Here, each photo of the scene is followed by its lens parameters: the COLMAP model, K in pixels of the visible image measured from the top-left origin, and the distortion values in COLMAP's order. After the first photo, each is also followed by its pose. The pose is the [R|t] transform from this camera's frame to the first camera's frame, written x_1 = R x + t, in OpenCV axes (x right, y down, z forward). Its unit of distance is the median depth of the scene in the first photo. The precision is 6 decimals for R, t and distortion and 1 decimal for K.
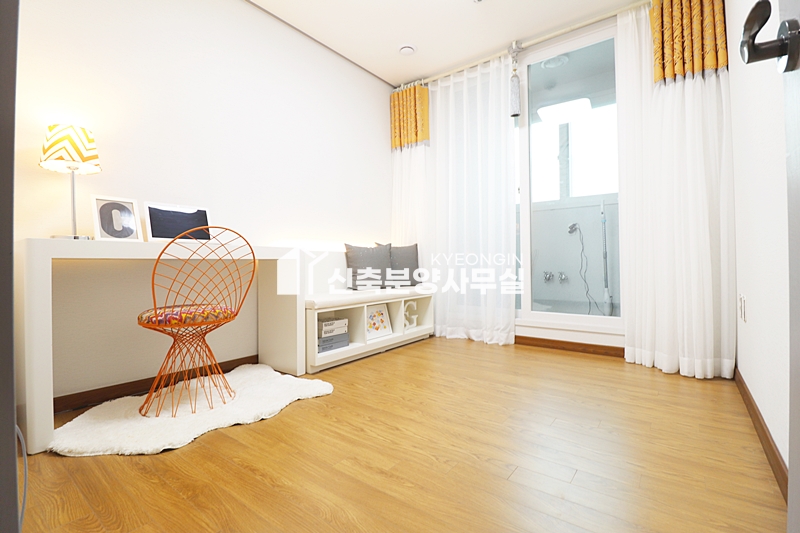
lens RADIAL K [[368.5, 0, 402.2], [0, 368.5, 260.9], [0, 0, 1]] dist [0.000973, -0.014773]
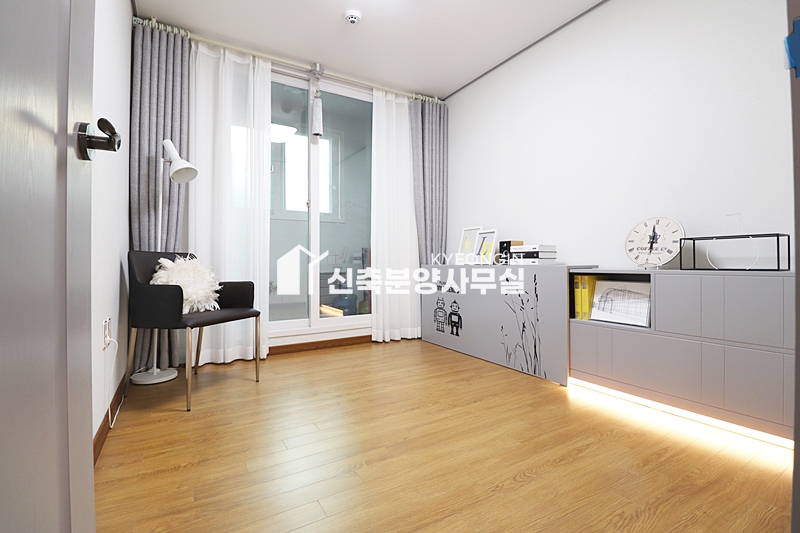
lens RADIAL K [[368.5, 0, 402.2], [0, 368.5, 260.9], [0, 0, 1]] dist [0.000973, -0.014773]
pose [[0.357982, 0.020764, 0.933498, -0.474856], [-0.009392, 0.999782, -0.018637, -0.010090], [-0.933681, -0.002096, 0.358099, 0.312557]]
